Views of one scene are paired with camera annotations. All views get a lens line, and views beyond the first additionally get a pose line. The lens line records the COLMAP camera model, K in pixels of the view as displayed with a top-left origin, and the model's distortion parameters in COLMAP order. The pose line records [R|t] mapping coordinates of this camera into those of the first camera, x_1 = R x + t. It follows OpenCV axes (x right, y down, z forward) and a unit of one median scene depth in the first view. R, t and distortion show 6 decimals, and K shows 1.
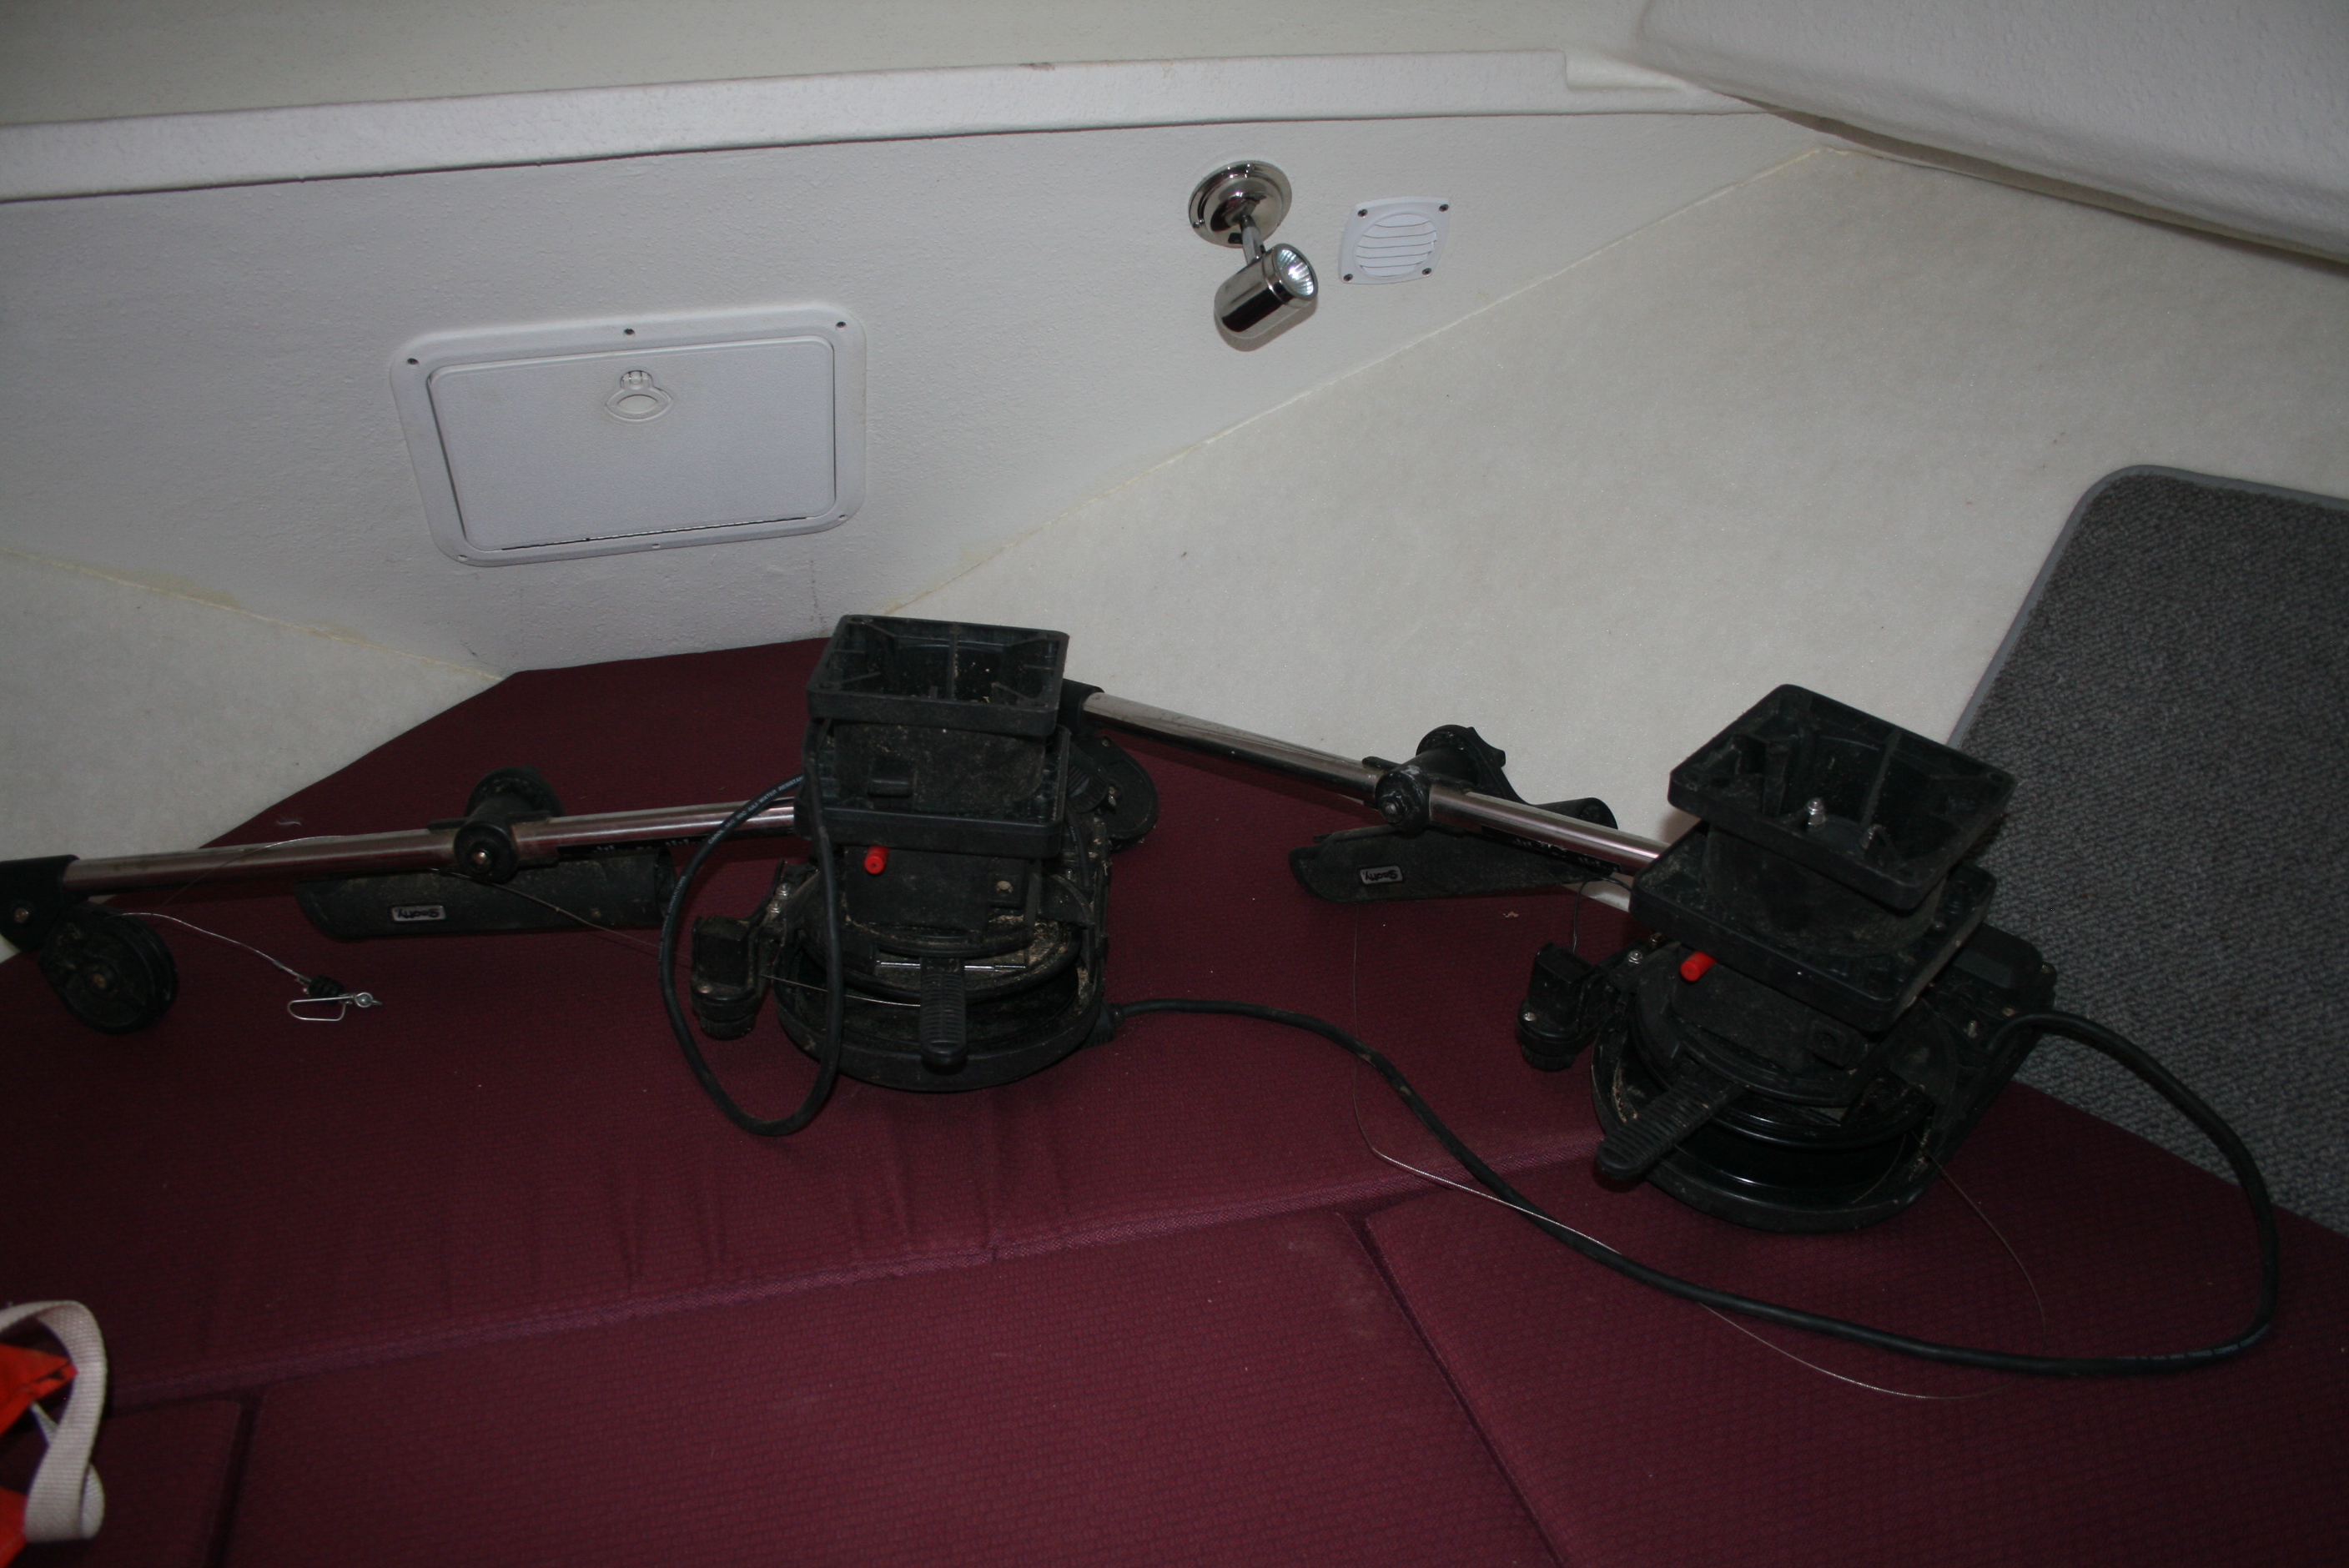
lens RADIAL K [[1930.8, 0, 1181.6], [0, 1930.8, 809.8], [0, 0, 1]] dist [-0.165767, 0.138061]
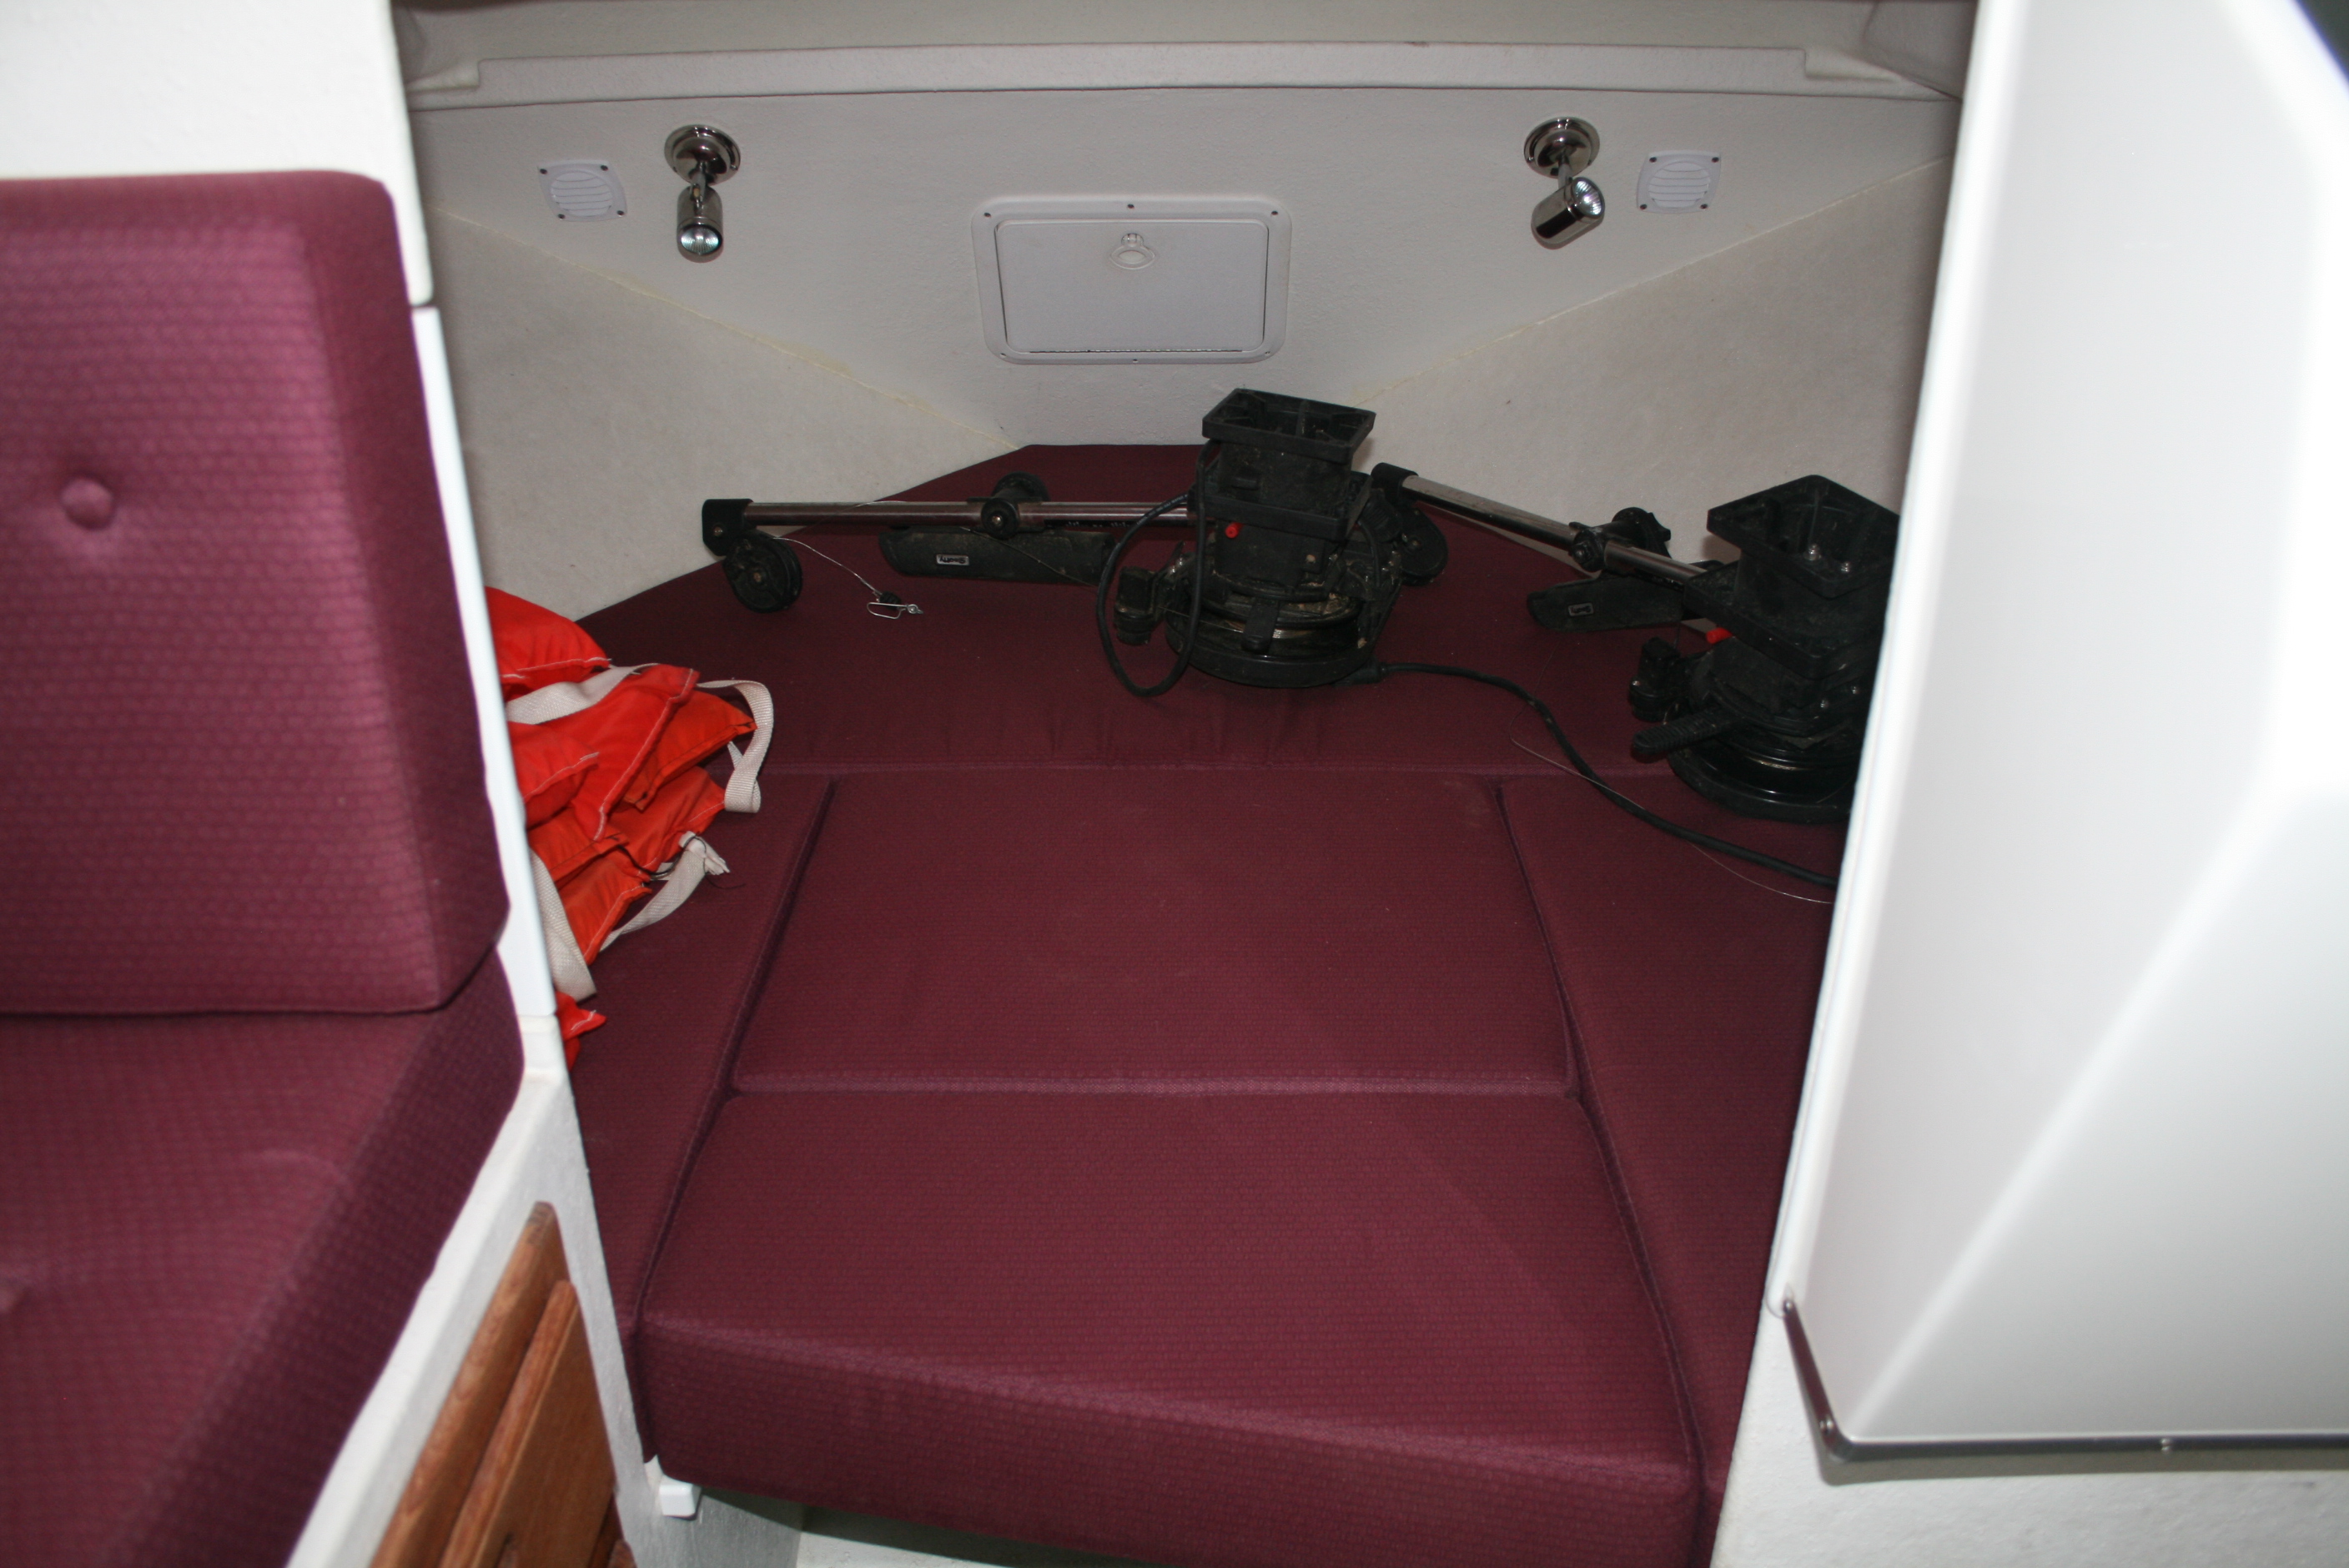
lens RADIAL K [[1930.8, 0, 1181.6], [0, 1930.8, 809.8], [0, 0, 1]] dist [-0.165767, 0.138061]
pose [[0.962964, 0.131799, -0.235223, 0.187843], [-0.124140, 0.991144, 0.047142, 0.166403], [0.239354, -0.016195, 0.970797, -0.525358]]
